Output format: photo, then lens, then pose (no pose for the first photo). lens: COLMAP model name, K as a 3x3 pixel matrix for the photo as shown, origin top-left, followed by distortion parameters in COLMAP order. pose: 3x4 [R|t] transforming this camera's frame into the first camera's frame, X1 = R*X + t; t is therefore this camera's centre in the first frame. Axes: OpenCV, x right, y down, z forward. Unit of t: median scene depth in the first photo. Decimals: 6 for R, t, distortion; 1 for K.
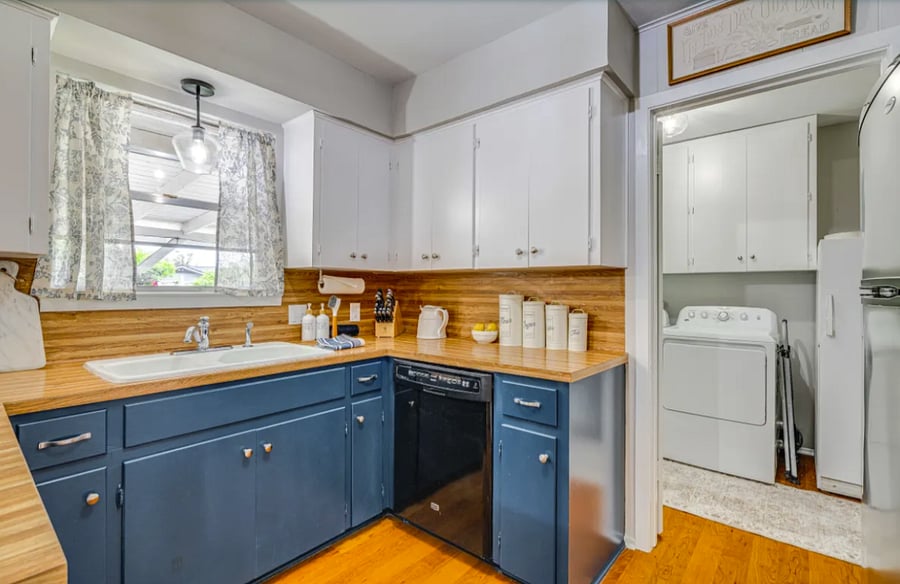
lens RADIAL K [[413.9, 0, 448.8], [0, 413.9, 289.3], [0, 0, 1]] dist [-0.001007, -0.001707]
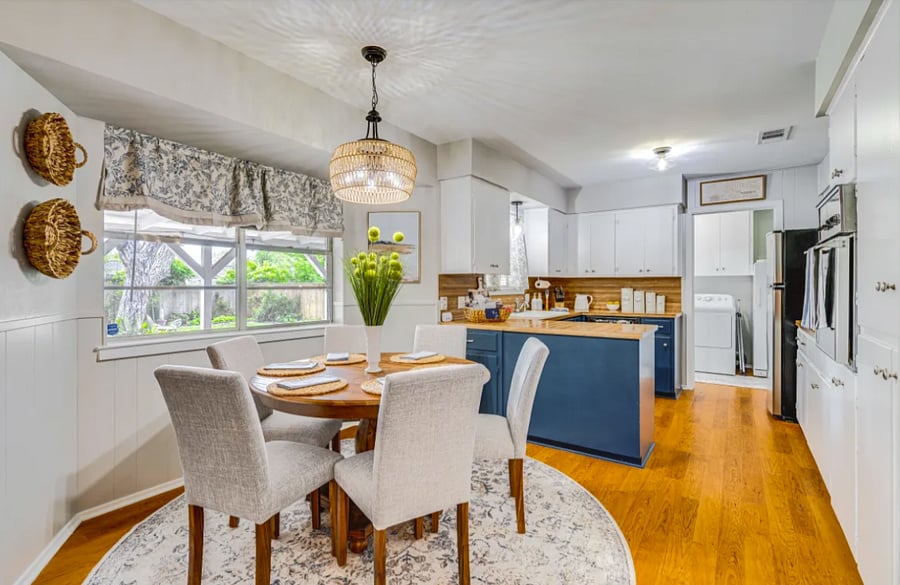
lens RADIAL K [[413.9, 0, 451.2], [0, 413.9, 288.4], [0, 0, 1]] dist [-0.001007, -0.001707]
pose [[0.995402, -0.007945, 0.095459, -0.990523], [0.006866, 0.999909, 0.011629, -0.018380], [-0.095543, -0.010920, 0.995365, -1.114638]]
